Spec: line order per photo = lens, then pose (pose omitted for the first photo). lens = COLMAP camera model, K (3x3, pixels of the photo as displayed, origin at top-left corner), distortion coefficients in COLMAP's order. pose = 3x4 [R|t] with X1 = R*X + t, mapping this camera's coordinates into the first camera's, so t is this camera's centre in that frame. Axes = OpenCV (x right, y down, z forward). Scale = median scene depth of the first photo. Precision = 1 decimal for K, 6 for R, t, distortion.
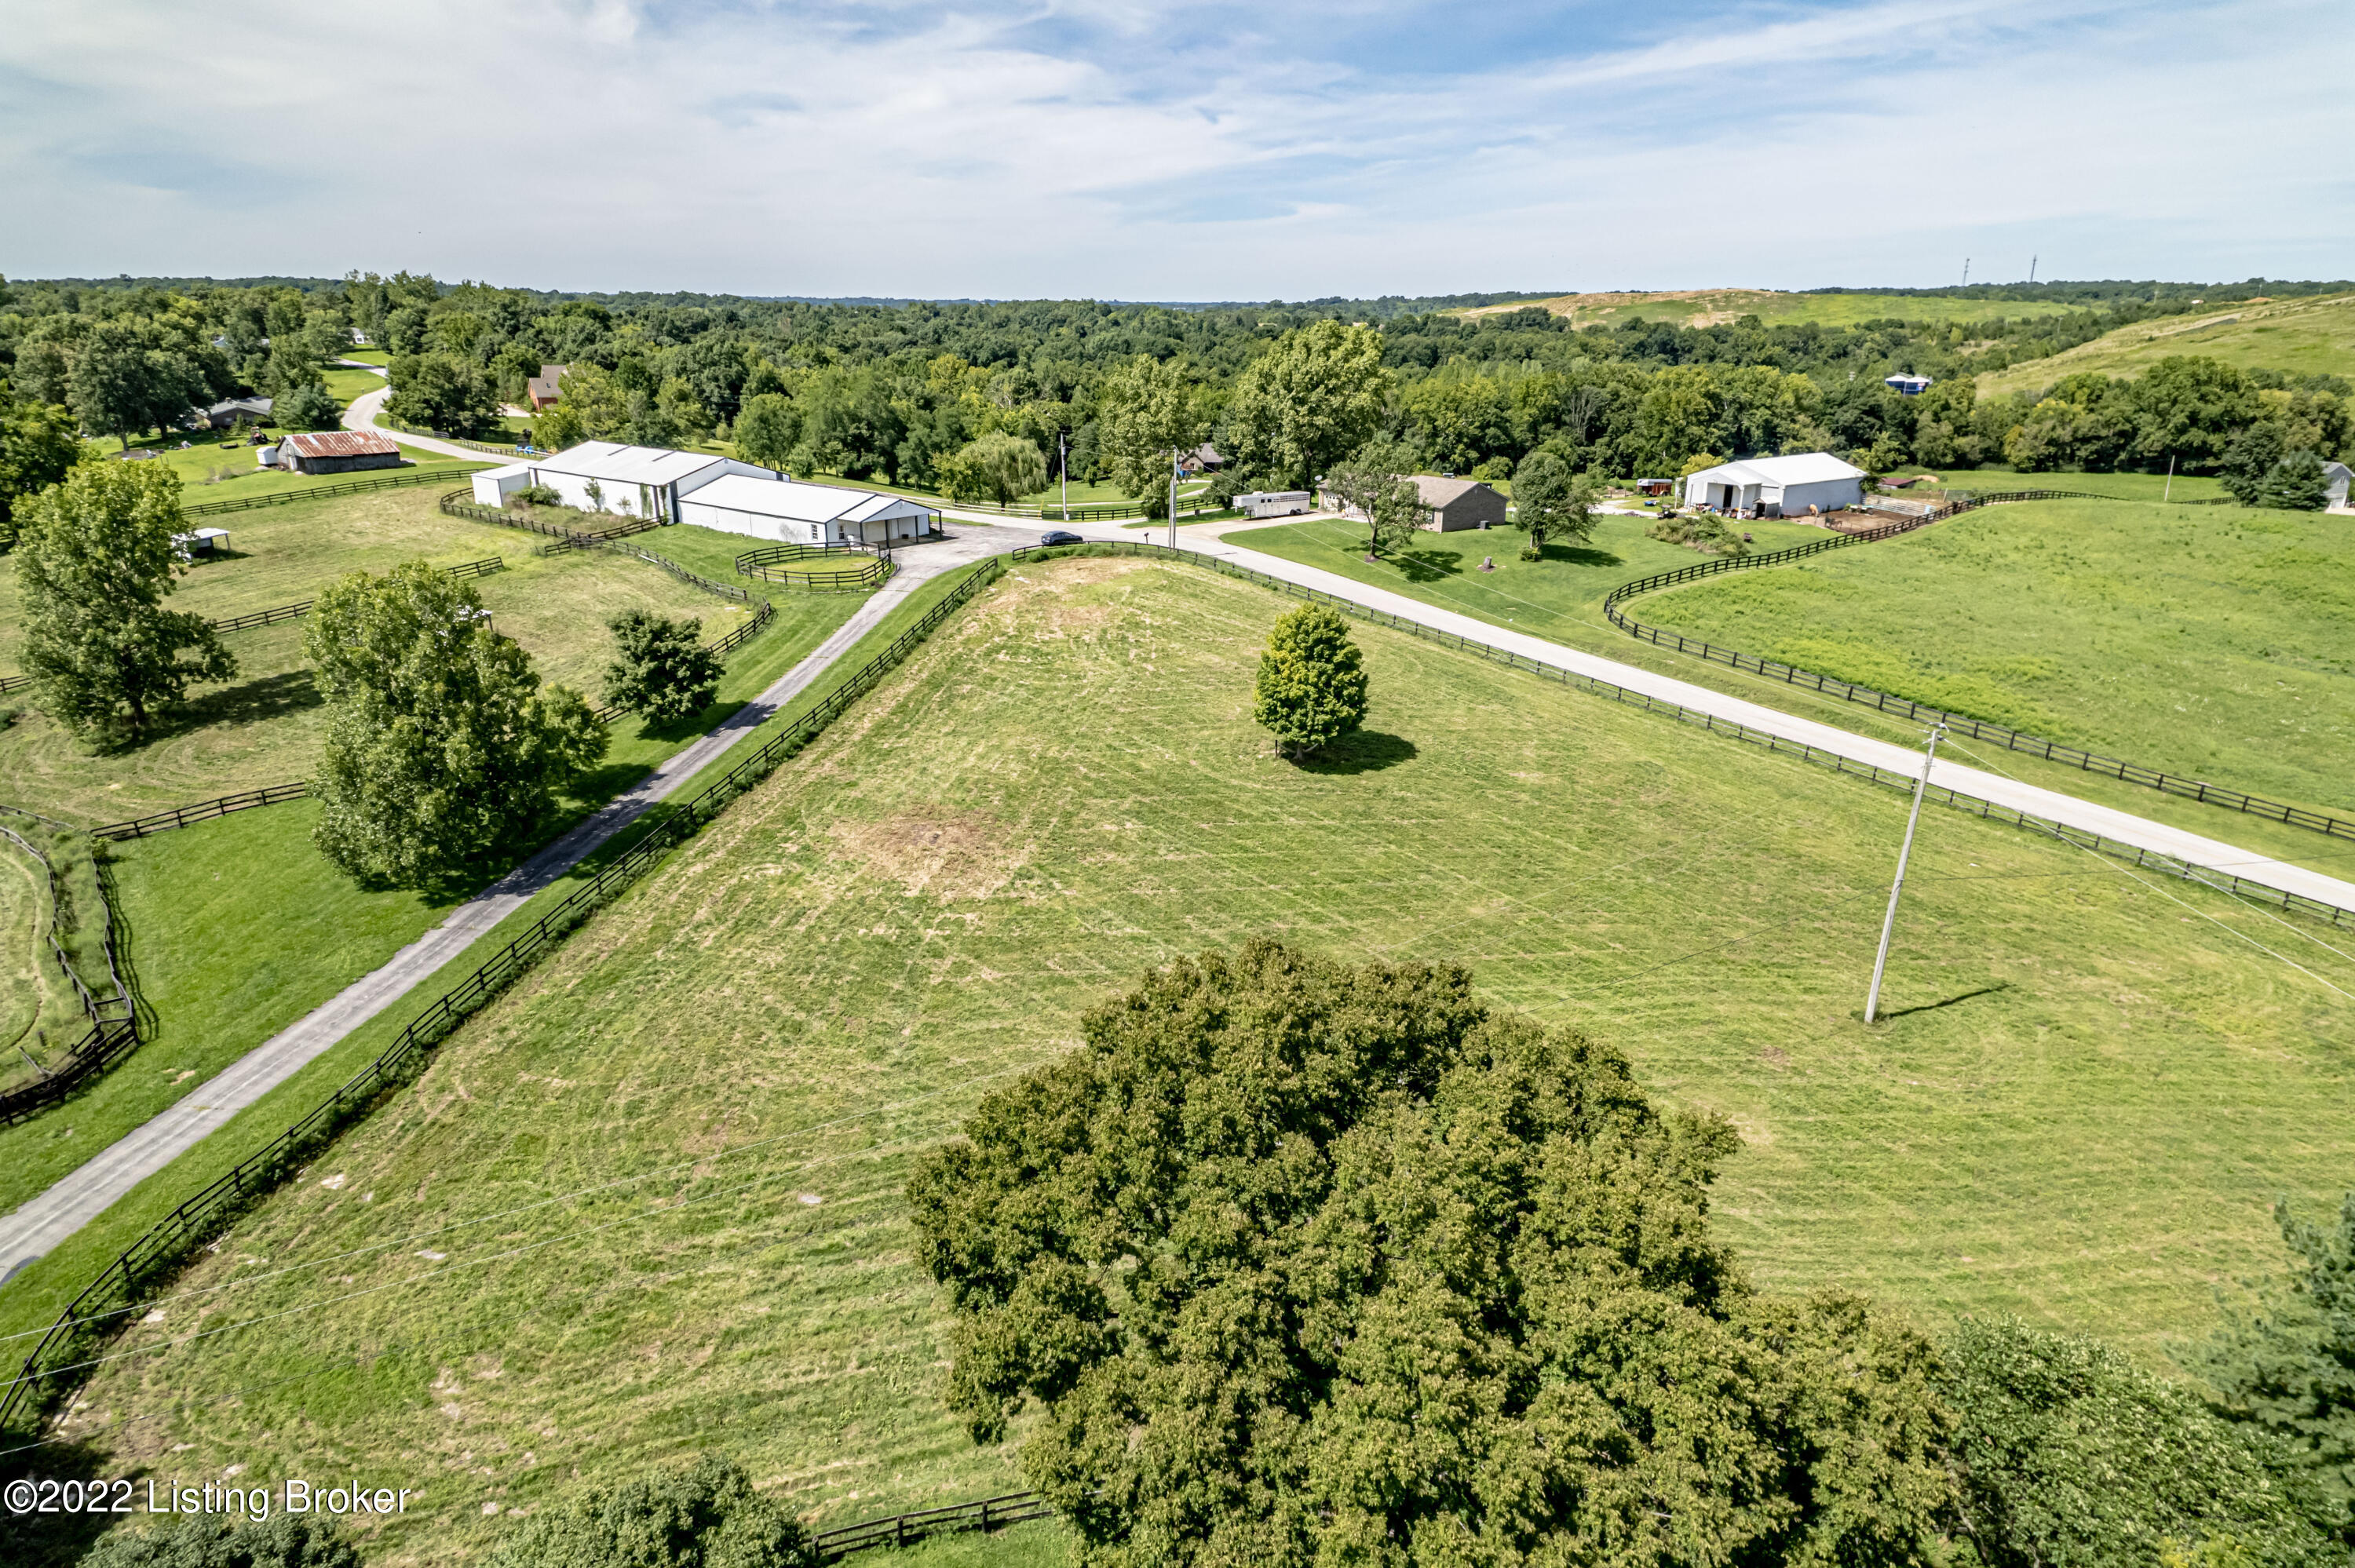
lens RADIAL K [[1457.9, 0, 1195.9], [0, 1457.9, 786.4], [0, 0, 1]] dist [0.063436, -0.035239]
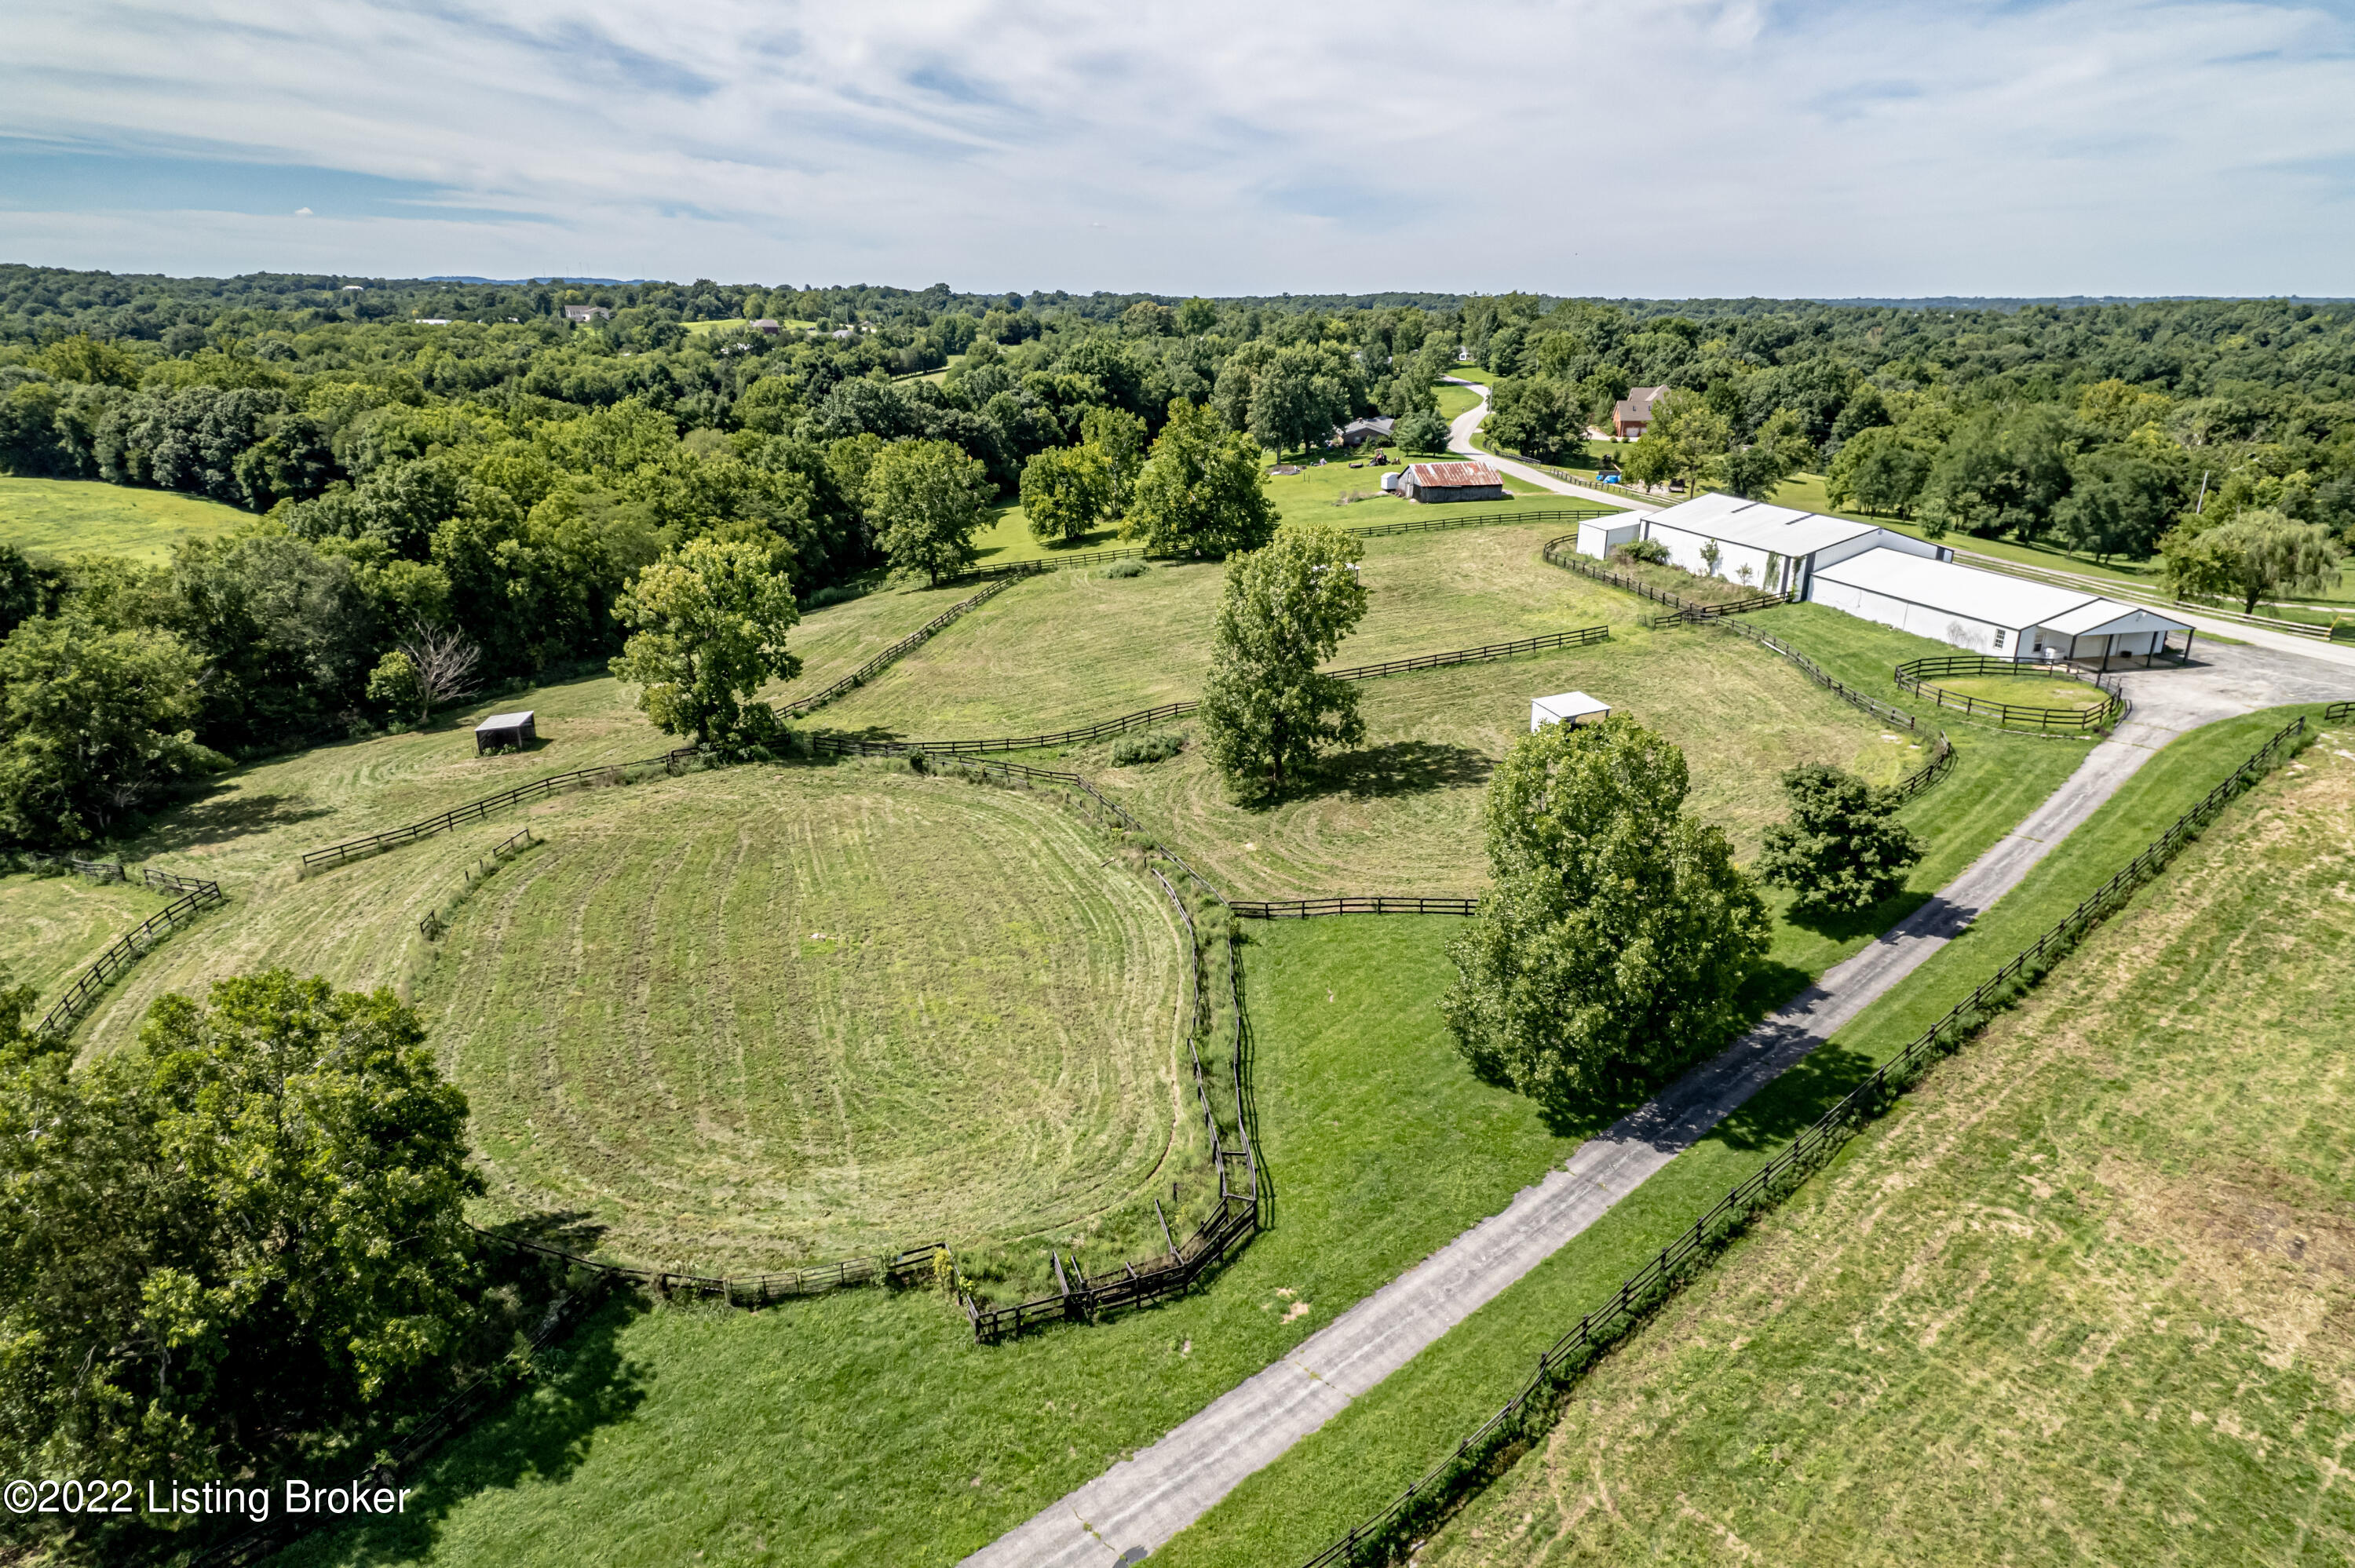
lens RADIAL K [[1457.9, 0, 1166.1], [0, 1457.9, 786.8], [0, 0, 1]] dist [0.063436, -0.035239]
pose [[0.784552, 0.192547, -0.589409, -0.173908], [-0.193249, 0.979148, 0.062635, -0.082287], [0.589179, 0.064763, 0.805403, 0.148443]]
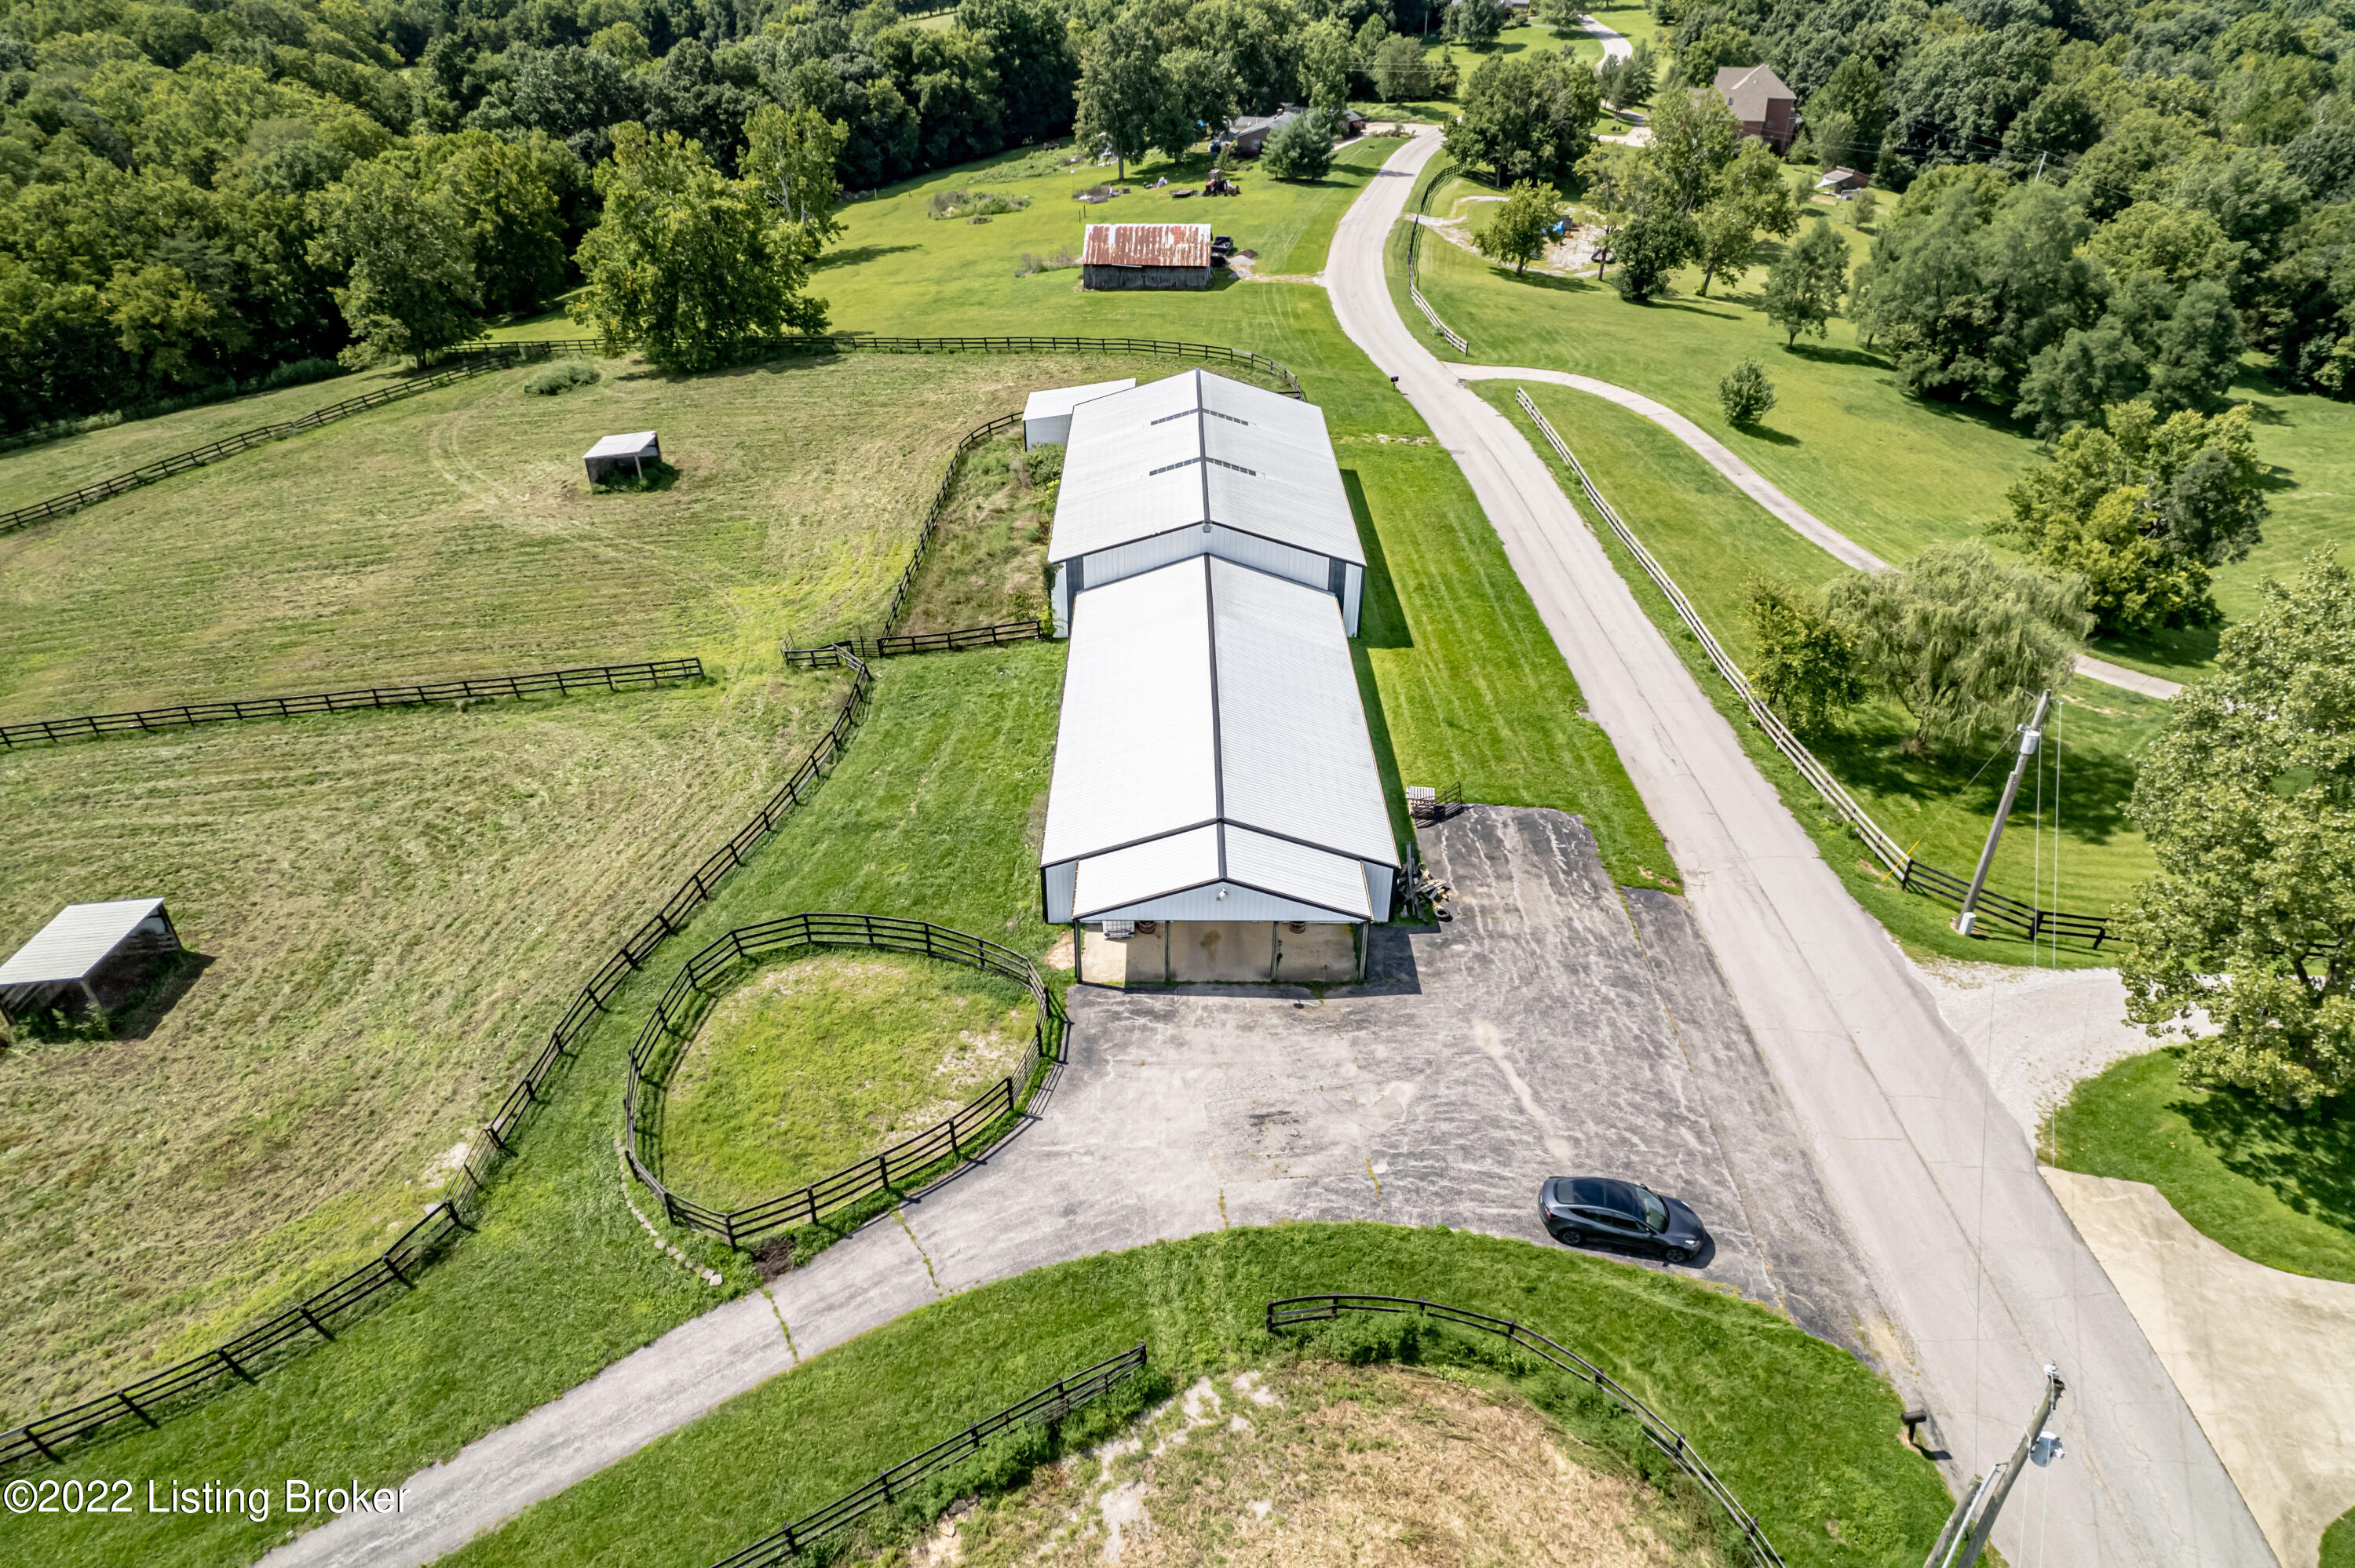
lens RADIAL K [[1457.9, 0, 1163.7], [0, 1457.9, 783.5], [0, 0, 1]] dist [0.063436, -0.035239]
pose [[0.600093, 0.420244, -0.680650, 0.053868], [-0.249301, 0.906760, 0.340052, -0.454475], [0.760091, -0.034376, 0.648907, 1.016931]]
